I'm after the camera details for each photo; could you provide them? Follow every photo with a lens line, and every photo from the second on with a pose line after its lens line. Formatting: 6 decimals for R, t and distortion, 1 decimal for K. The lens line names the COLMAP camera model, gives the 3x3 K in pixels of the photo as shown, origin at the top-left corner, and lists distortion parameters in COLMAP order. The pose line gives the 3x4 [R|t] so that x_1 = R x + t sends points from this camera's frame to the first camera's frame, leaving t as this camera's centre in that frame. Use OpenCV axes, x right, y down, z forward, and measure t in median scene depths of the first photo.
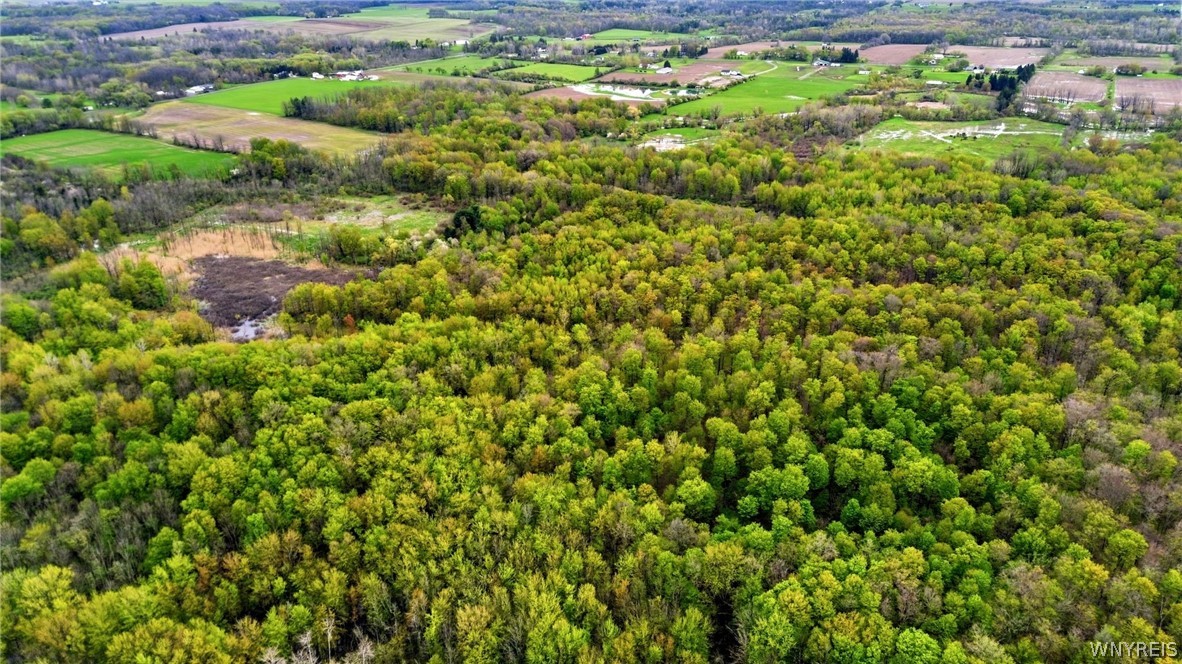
lens RADIAL K [[825.5, 0, 591.0], [0, 825.5, 332.0], [0, 0, 1]] dist [0.088988, -0.092593]
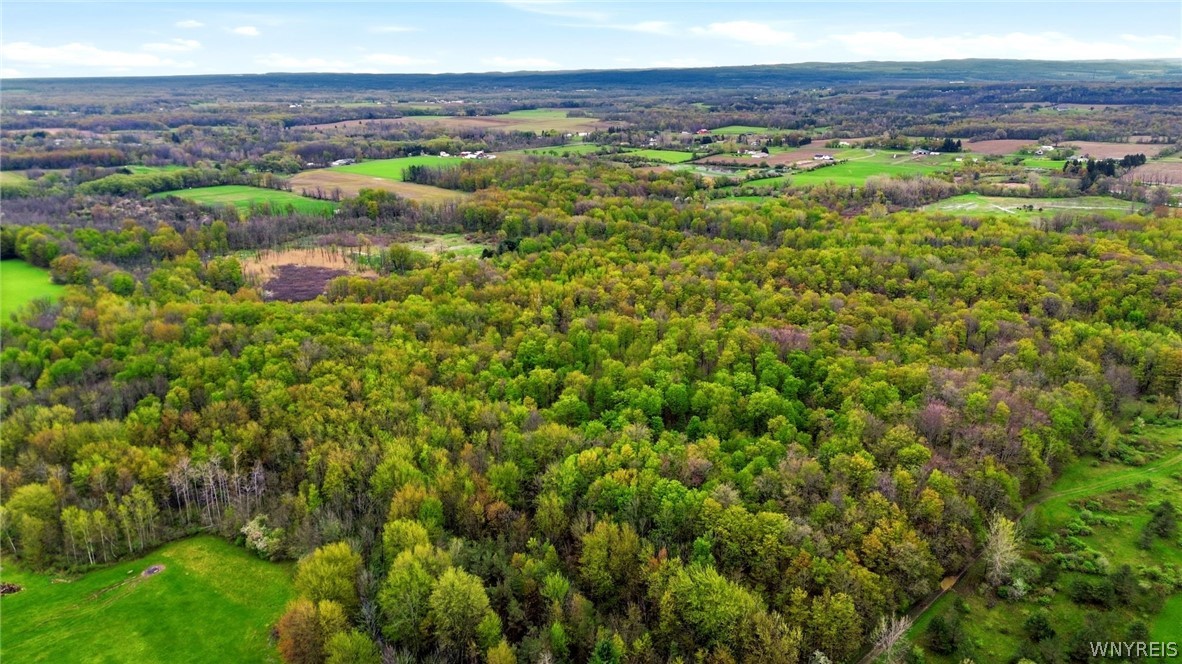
lens RADIAL K [[825.5, 0, 591.0], [0, 825.5, 332.0], [0, 0, 1]] dist [0.088988, -0.092593]
pose [[0.983188, 0.054942, -0.174133, 0.090337], [-0.076231, 0.990080, -0.118030, 0.057254], [0.165921, 0.129320, 0.977623, -0.038641]]
